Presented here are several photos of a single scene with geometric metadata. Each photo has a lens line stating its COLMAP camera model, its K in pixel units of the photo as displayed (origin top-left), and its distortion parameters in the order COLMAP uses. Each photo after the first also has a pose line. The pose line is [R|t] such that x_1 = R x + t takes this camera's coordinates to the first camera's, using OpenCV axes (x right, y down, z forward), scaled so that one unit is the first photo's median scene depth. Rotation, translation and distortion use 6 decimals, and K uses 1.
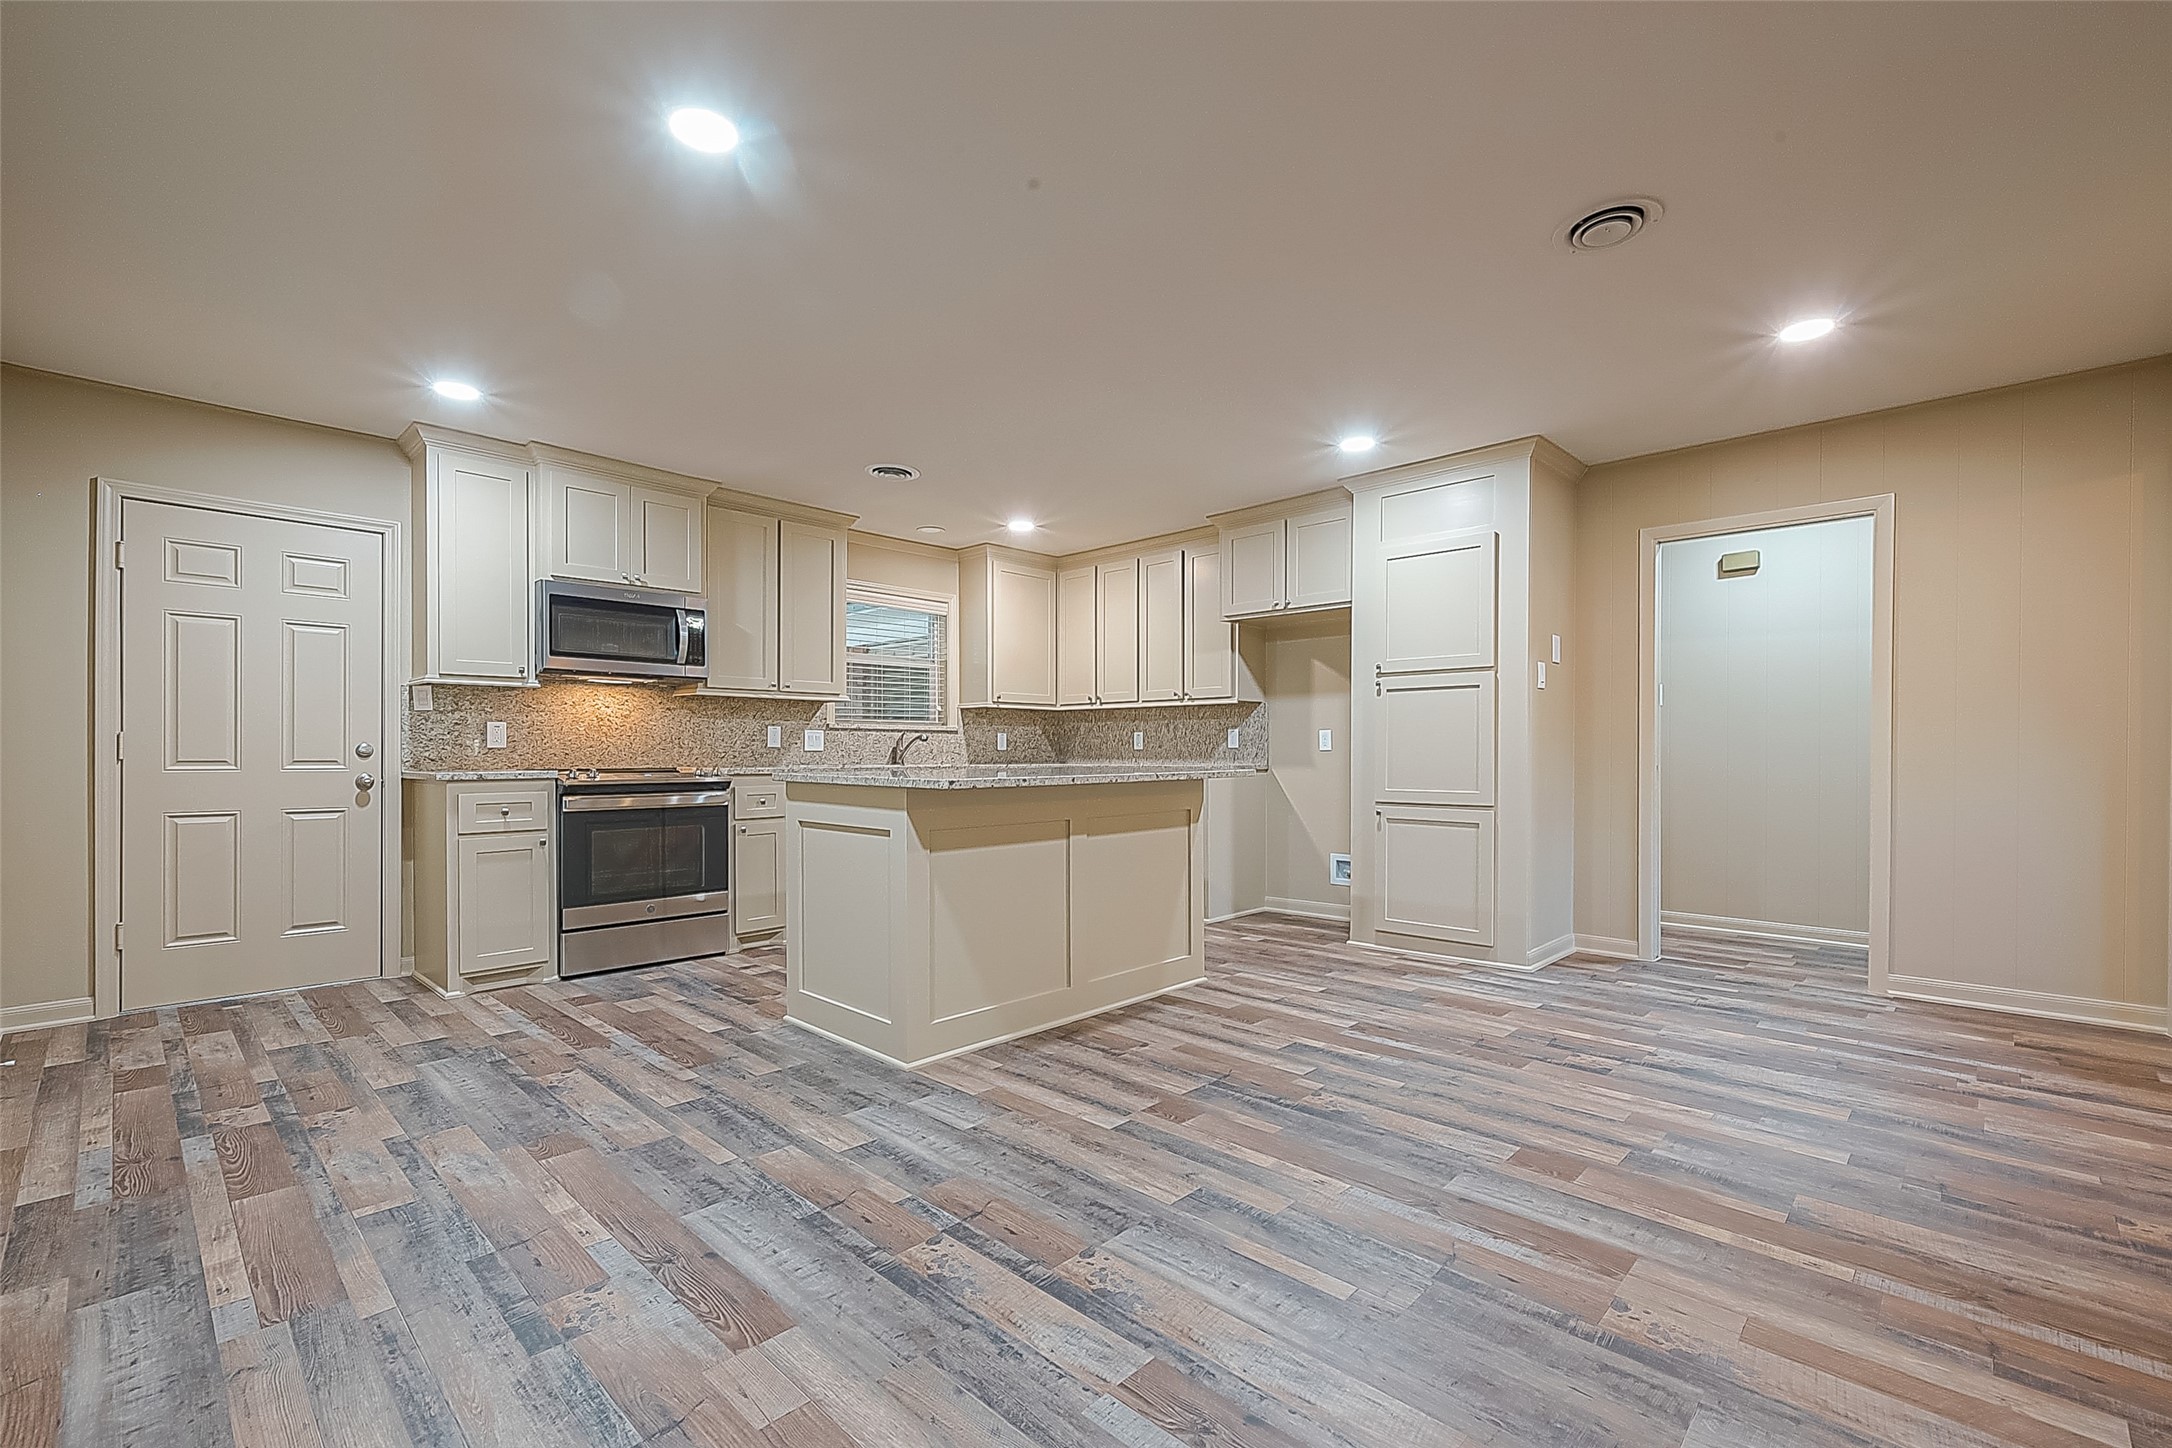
lens RADIAL K [[902.1, 0, 1096.1], [0, 902.1, 788.9], [0, 0, 1]] dist [-0.000271, -0.000031]
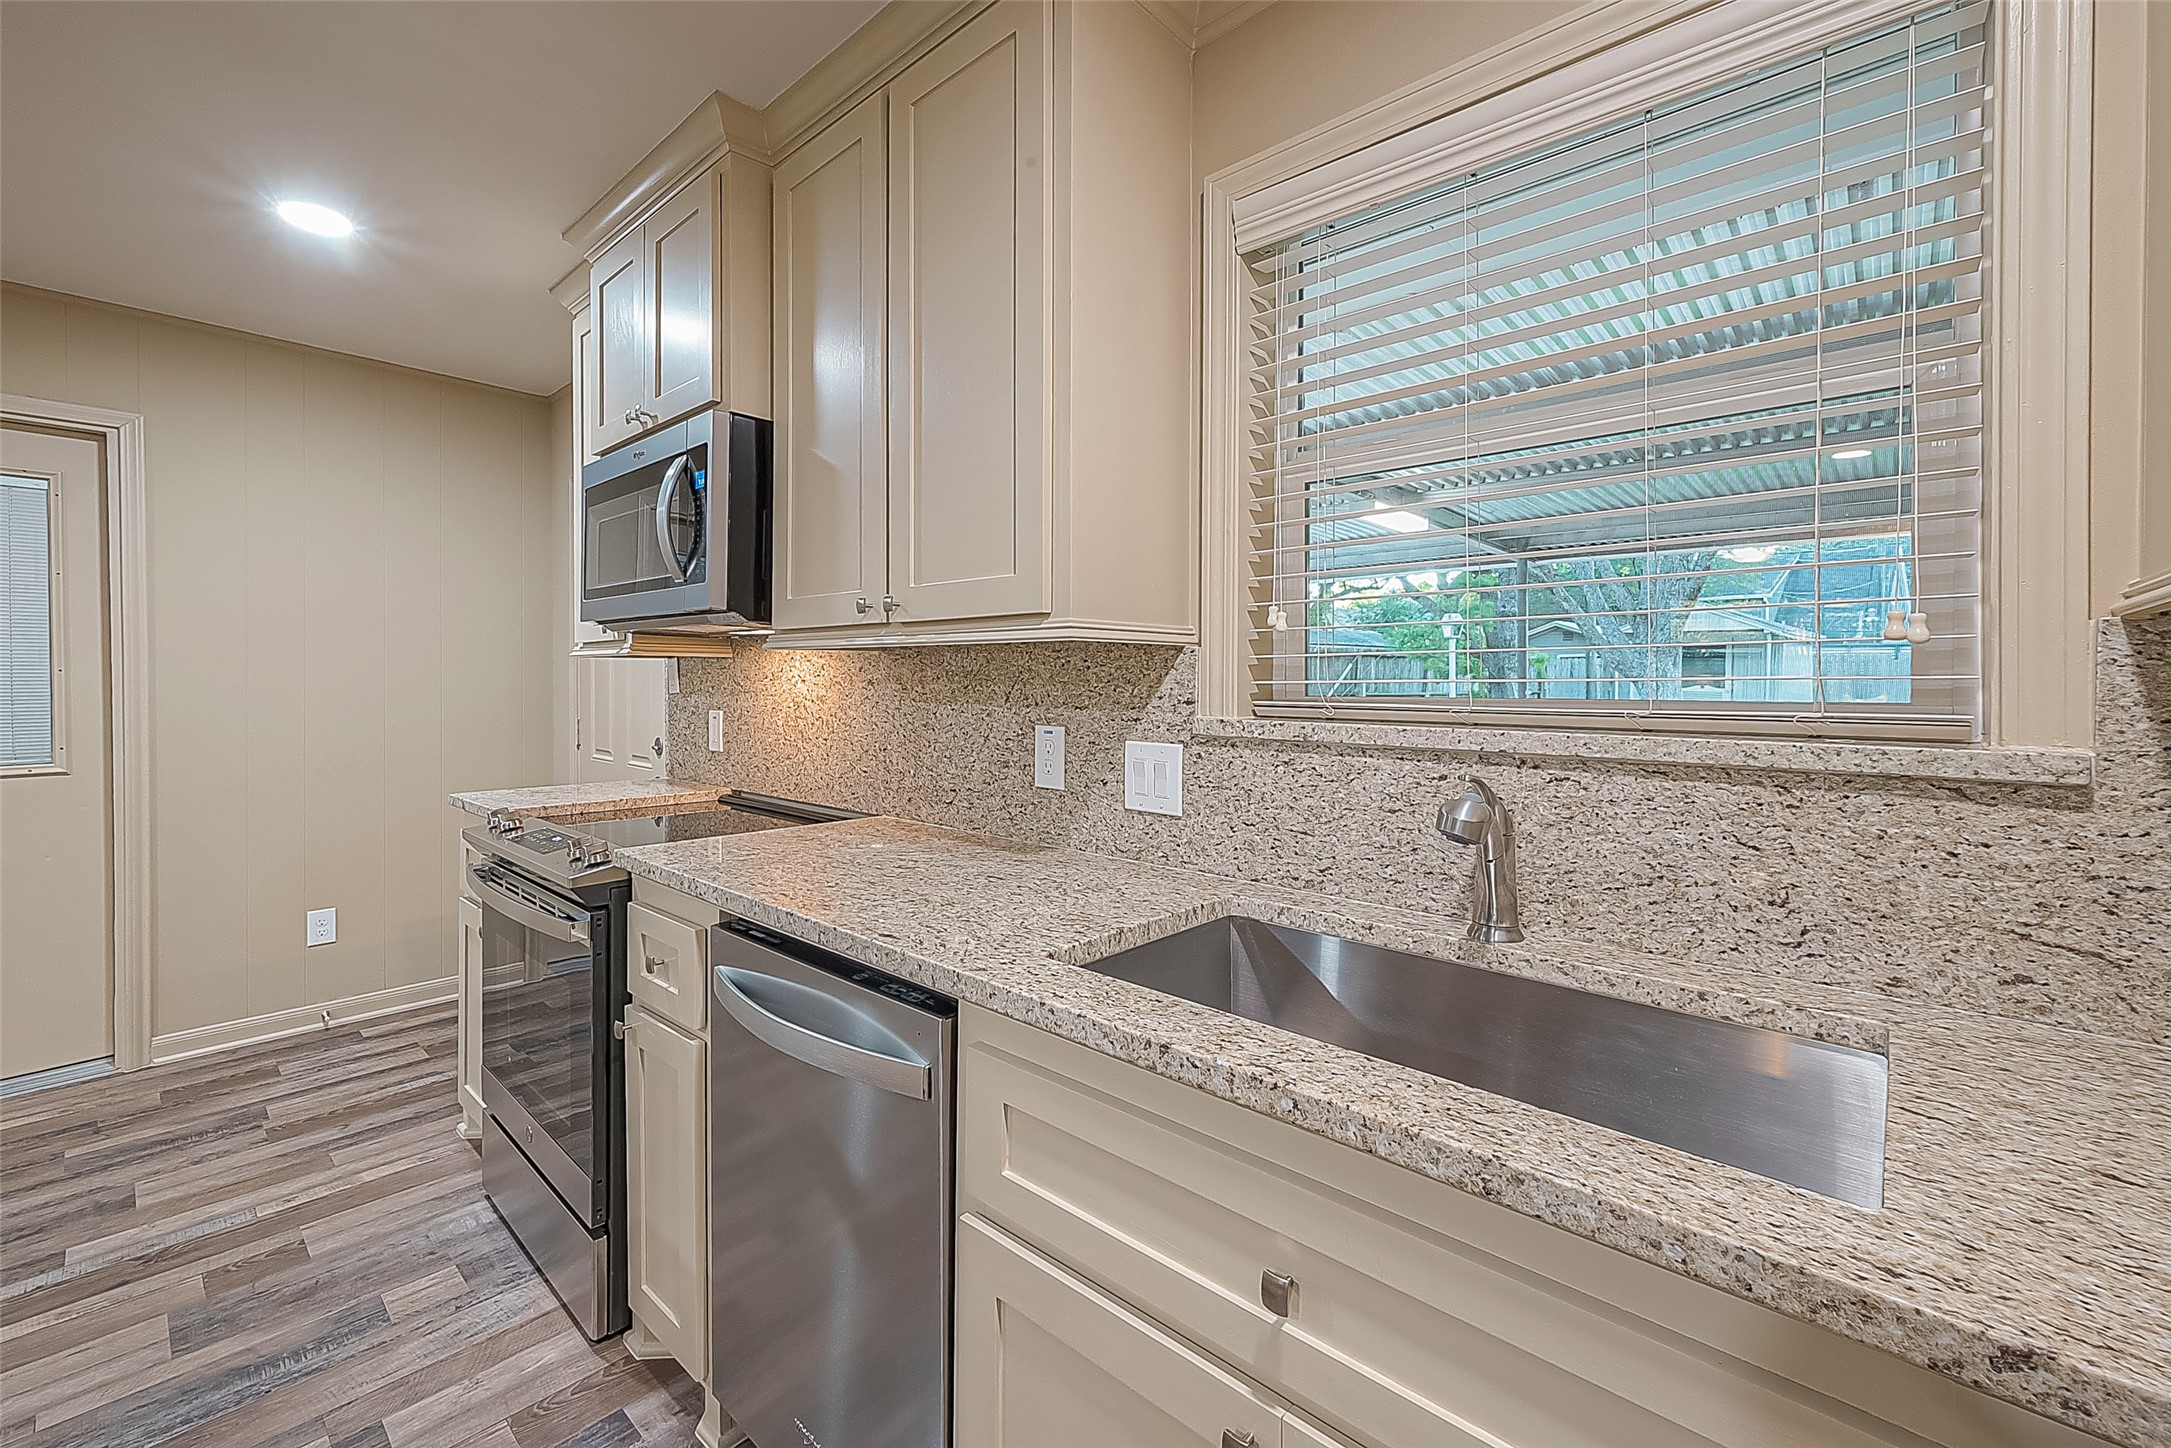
lens RADIAL K [[901.8, 0, 1110.1], [0, 901.8, 692.7], [0, 0, 1]] dist [0.000066, 0.000302]
pose [[0.021423, 0.016054, -0.999642, -0.027596], [-0.045929, 0.998831, 0.015057, -0.079309], [0.998715, 0.045590, 0.022136, 0.922122]]
